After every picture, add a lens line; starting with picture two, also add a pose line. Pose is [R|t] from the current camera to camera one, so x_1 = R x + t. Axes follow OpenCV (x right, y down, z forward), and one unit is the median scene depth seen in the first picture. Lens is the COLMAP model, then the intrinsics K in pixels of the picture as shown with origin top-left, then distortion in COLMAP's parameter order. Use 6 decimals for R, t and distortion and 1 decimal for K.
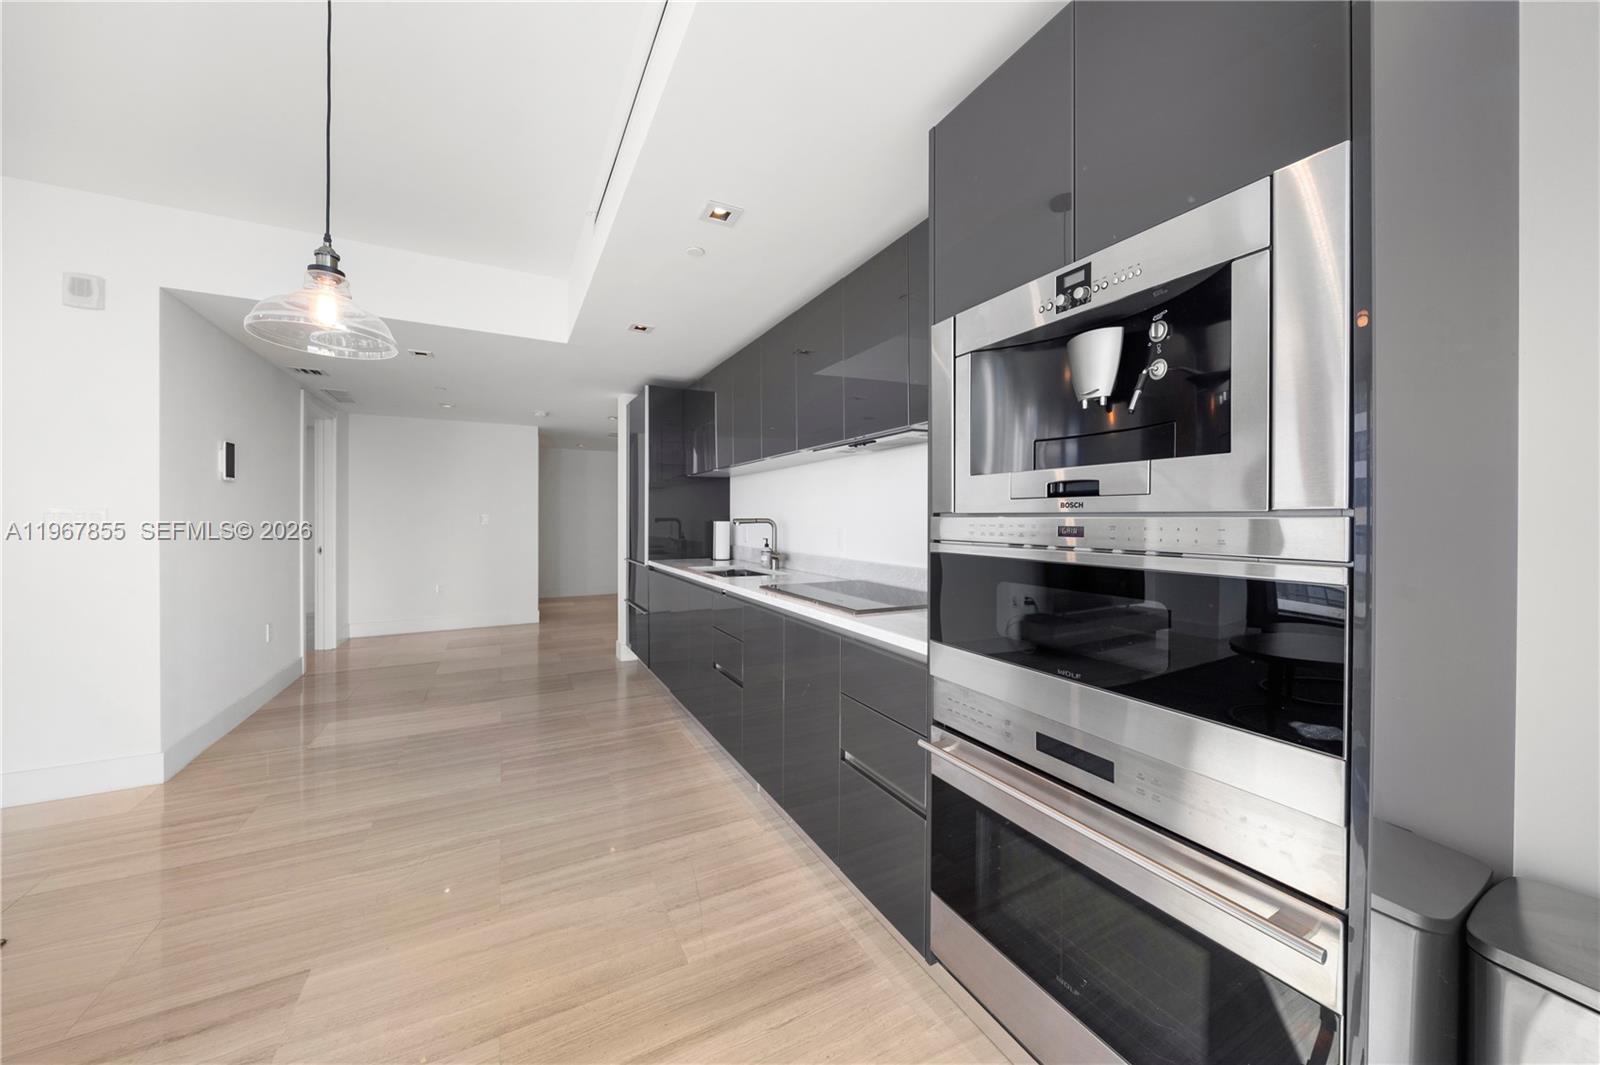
lens RADIAL K [[554.9, 0, 788.2], [0, 554.9, 519.9], [0, 0, 1]] dist [-0.003082, -0.000121]
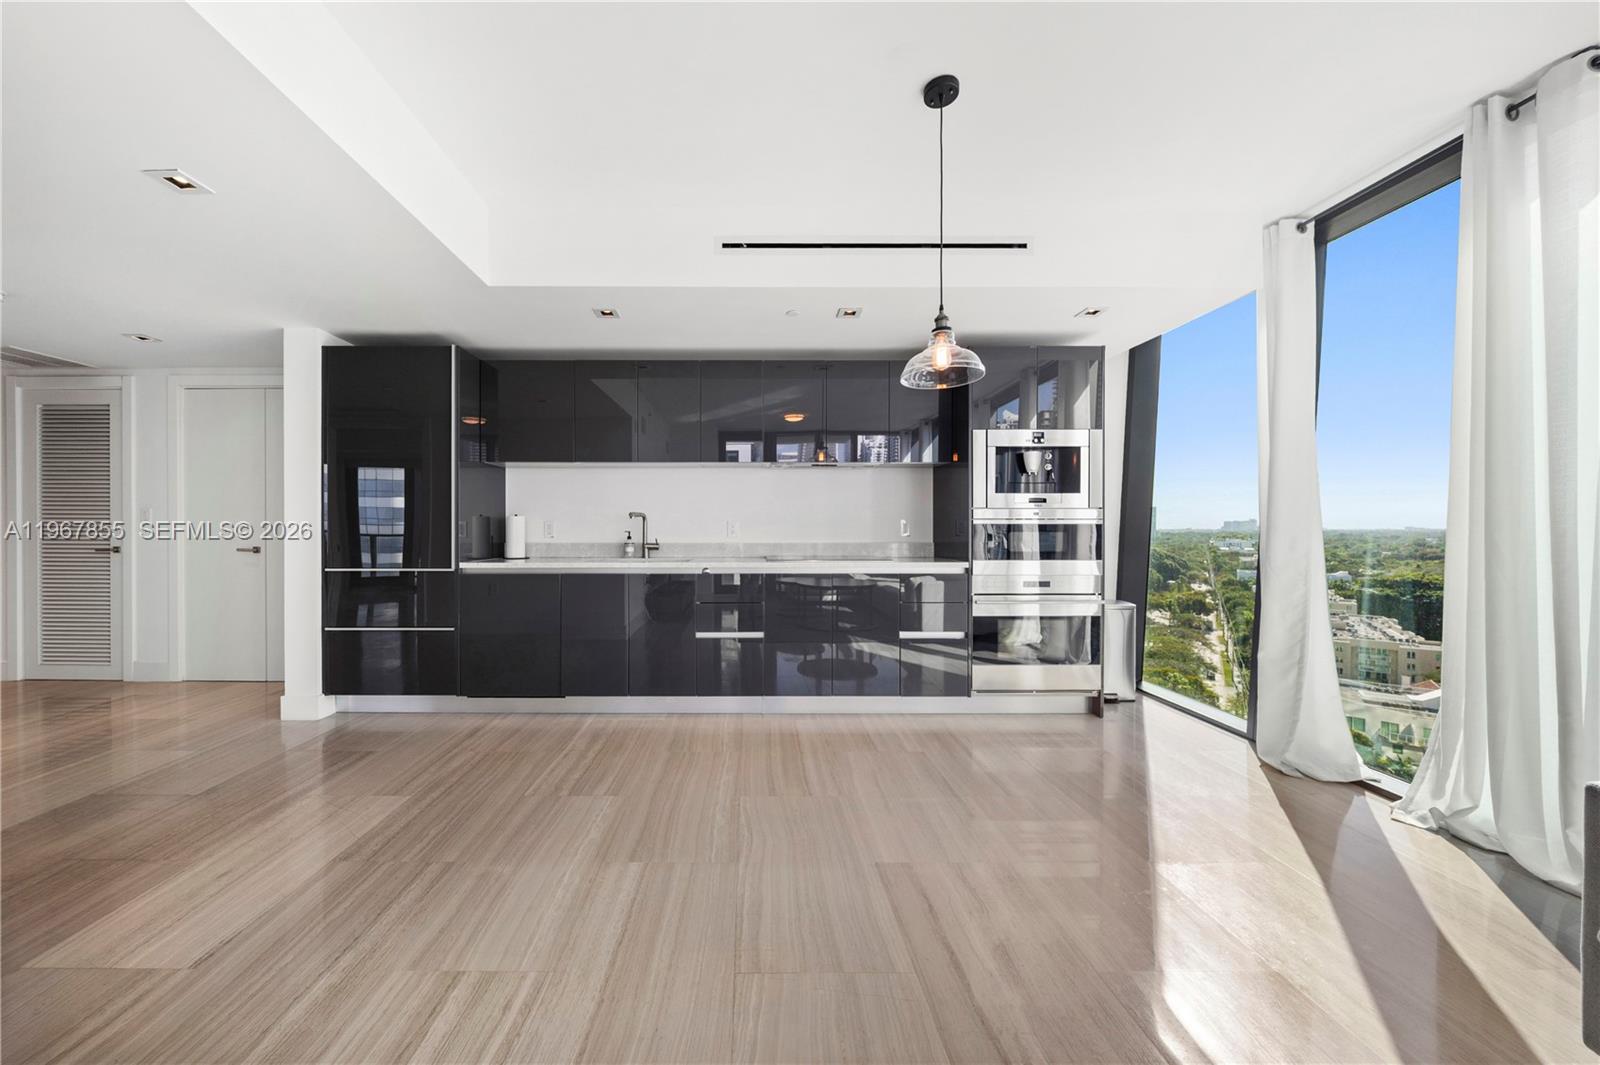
lens RADIAL K [[554.9, 0, 745.6], [0, 554.9, 530.0], [0, 0, 1]] dist [-0.003082, -0.000121]
pose [[0.464382, -0.002166, 0.885632, -1.369923], [0.004814, 0.999988, -0.000079, 0.047808], [-0.885622, 0.004300, 0.464387, 0.446376]]
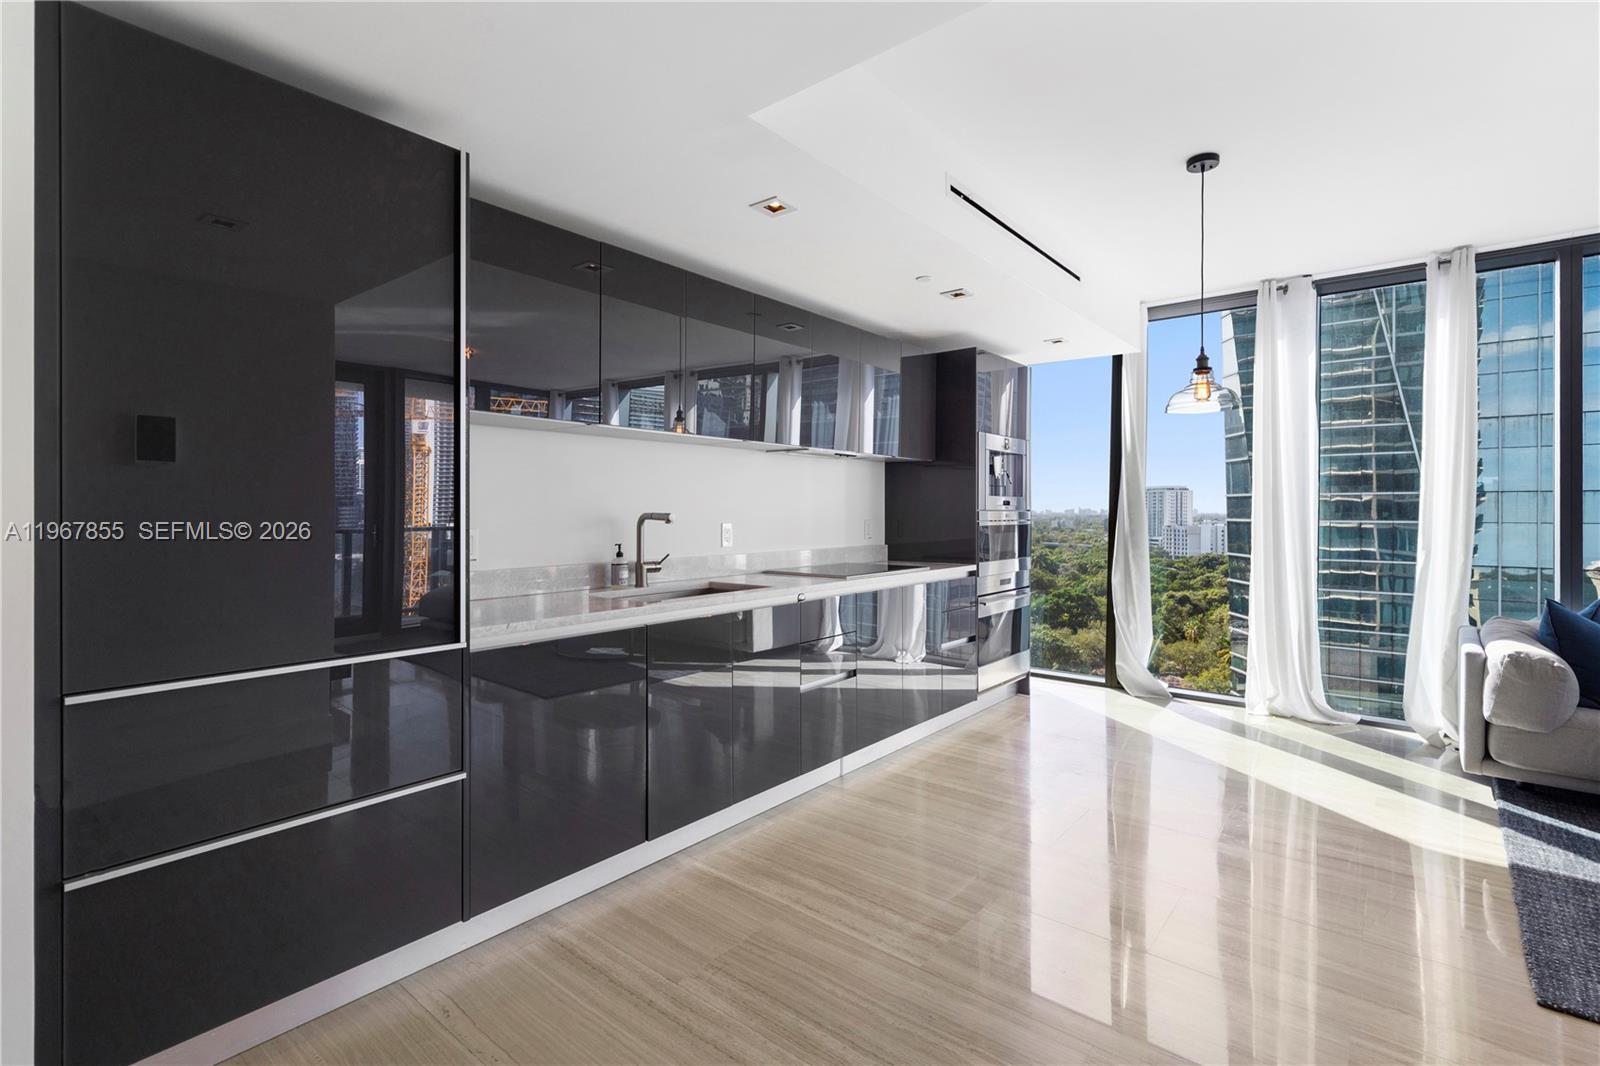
lens RADIAL K [[746.7, 0, 796.9], [0, 746.7, 512.8], [0, 0, 1]] dist [-0.001965, -0.000094]
pose [[-0.390734, -0.003133, 0.920498, -1.415031], [0.004224, 0.999978, 0.005196, -0.011423], [-0.920494, 0.005919, -0.390712, 1.756476]]
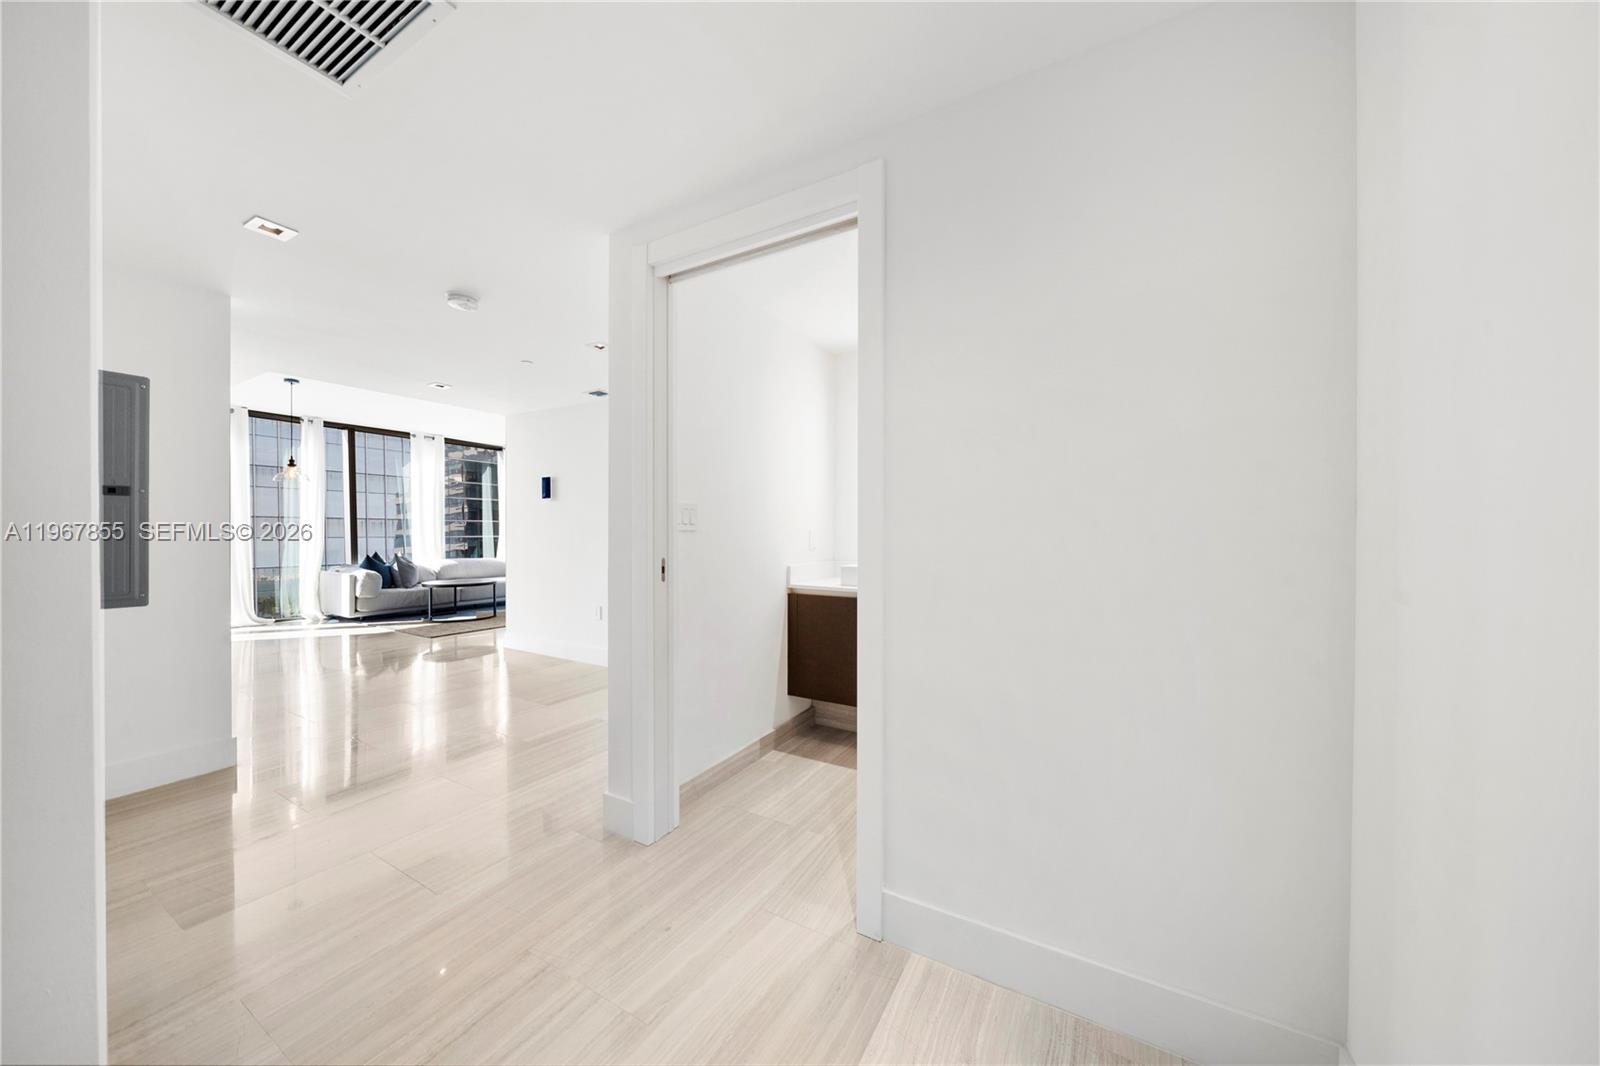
lens RADIAL K [[554.9, 0, 794.9], [0, 554.9, 536.3], [0, 0, 1]] dist [-0.003082, -0.000121]
pose [[-0.844622, 0.000029, -0.535364, -1.028438], [-0.011307, 0.999776, 0.017892, -0.016177], [0.535244, 0.021165, -0.844432, 3.773373]]
